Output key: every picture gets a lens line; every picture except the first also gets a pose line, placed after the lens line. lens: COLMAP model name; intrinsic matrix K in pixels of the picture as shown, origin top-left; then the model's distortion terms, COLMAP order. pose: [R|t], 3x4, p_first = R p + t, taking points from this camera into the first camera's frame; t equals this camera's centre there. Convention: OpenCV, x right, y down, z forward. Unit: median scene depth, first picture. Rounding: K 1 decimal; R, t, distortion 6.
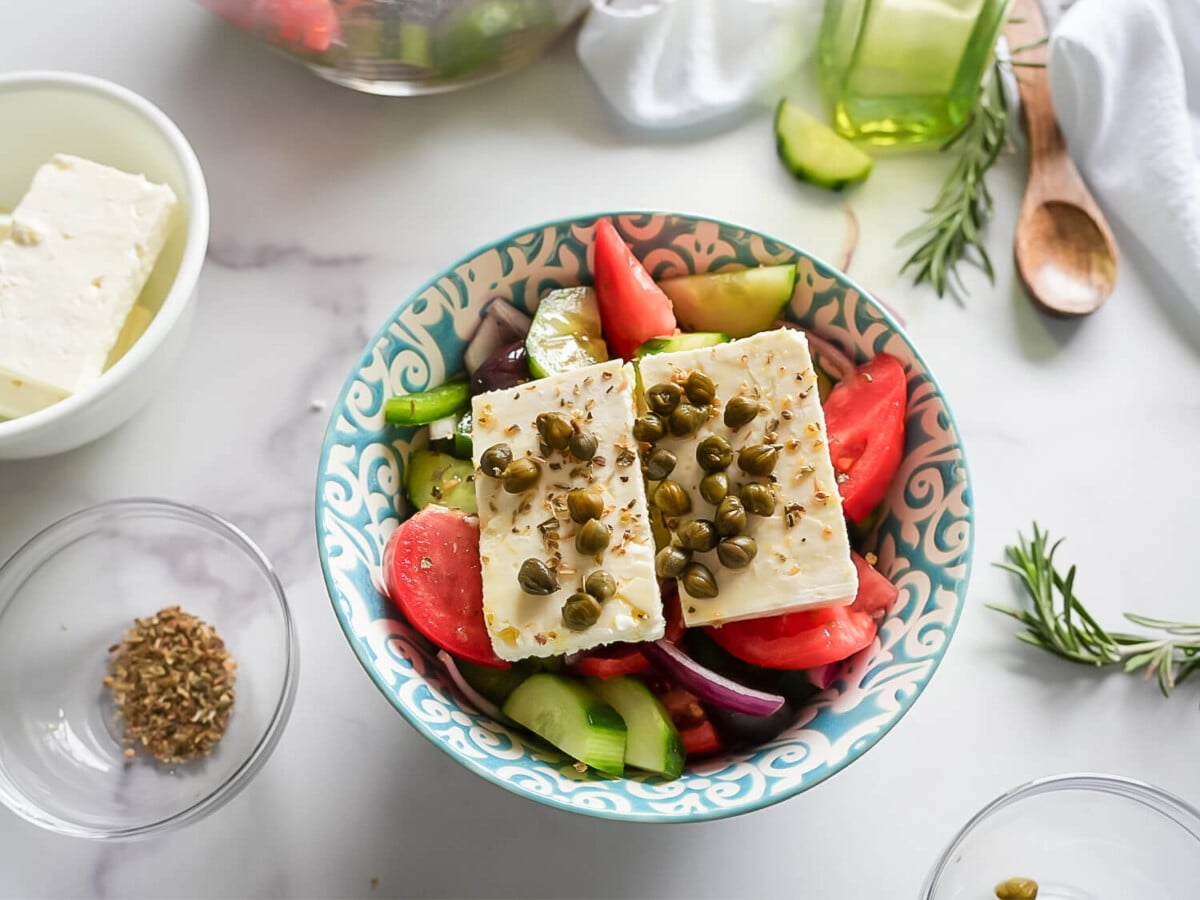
lens RADIAL K [[1437.7, 0, 563.7], [0, 1437.7, 311.6], [0, 0, 1]] dist [-0.167242, 0.164137]
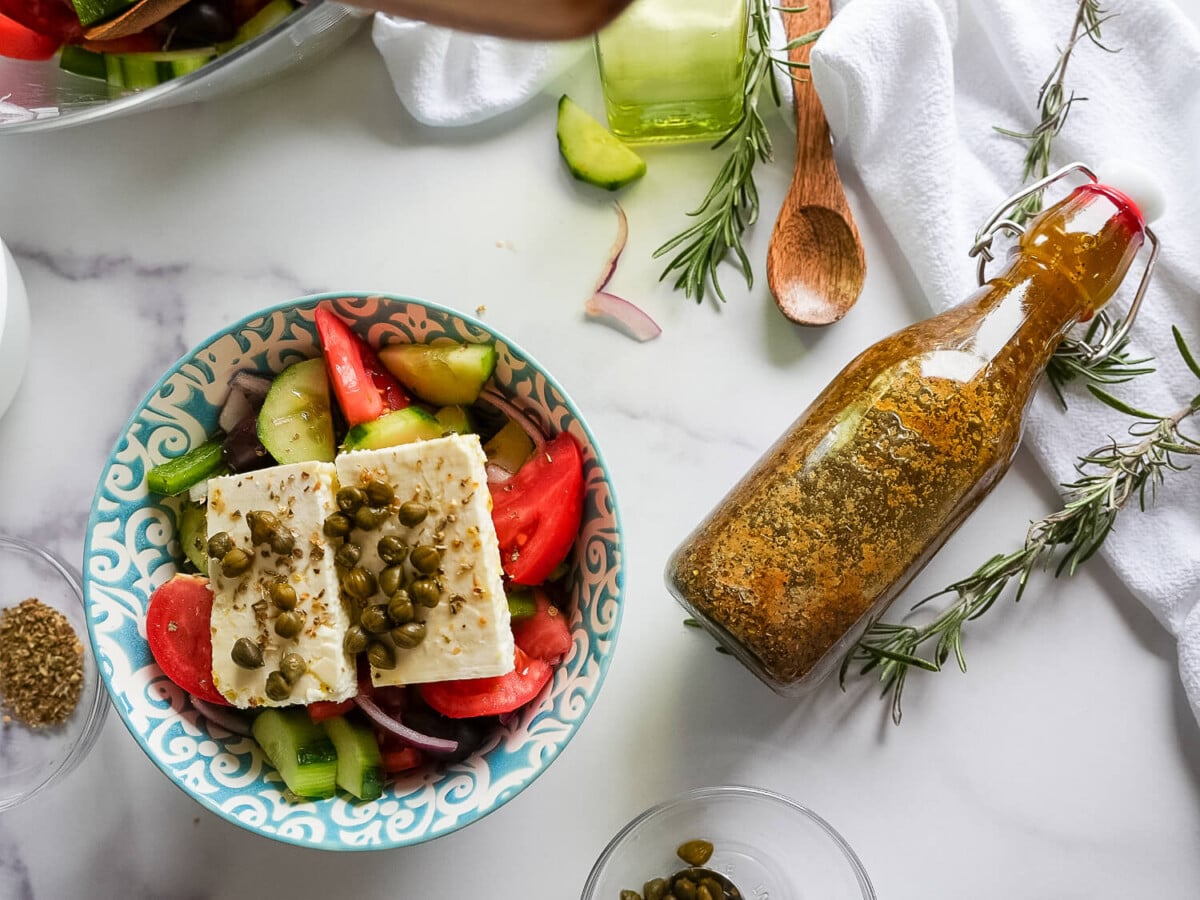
lens RADIAL K [[1348.9, 0, 605.2], [0, 1348.9, 374.7], [0, 0, 1]] dist [-0.166846, 0.135924]
pose [[0.997202, -0.013872, -0.073450, 0.352292], [0.036250, 0.949095, 0.312897, -0.361346], [0.065370, -0.314684, 0.946943, 0.026304]]
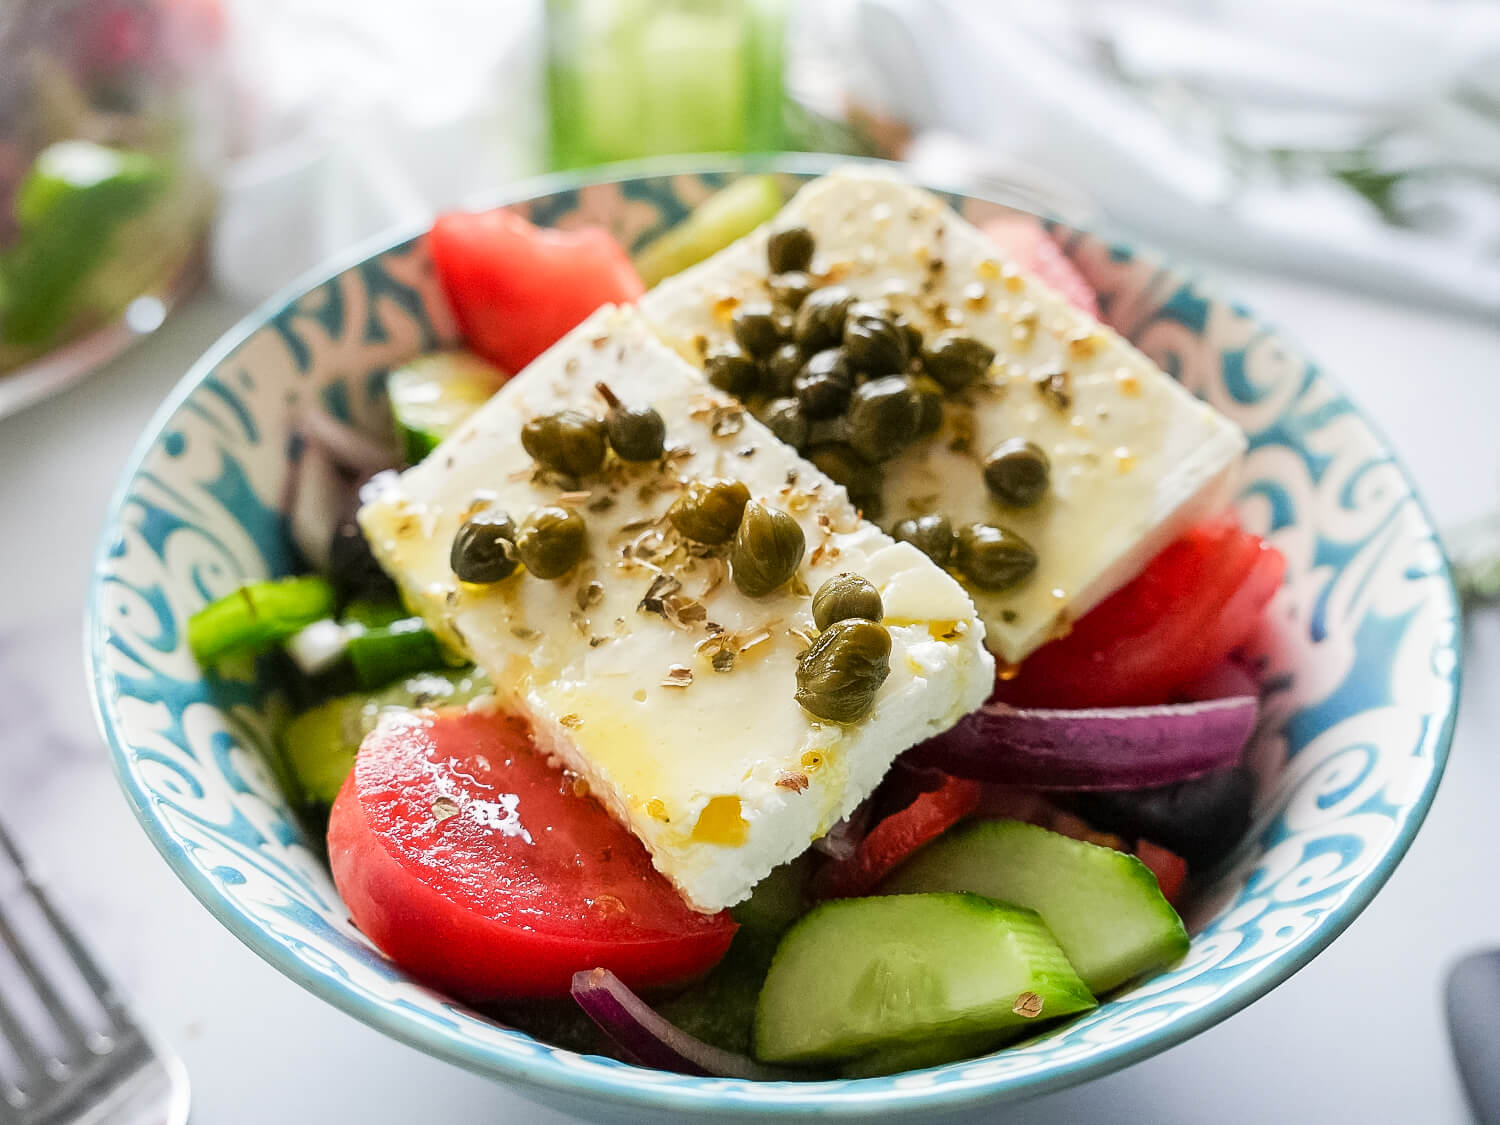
lens RADIAL K [[1472.9, 0, 738.1], [0, 1472.9, 563.4], [0, 0, 1]] dist [-0.124636, 0.006759]
pose [[0.830465, -0.368471, 0.417800, -0.173796], [0.477473, 0.857161, -0.193119, 0.235083], [-0.286964, 0.359867, 0.887777, 0.563459]]
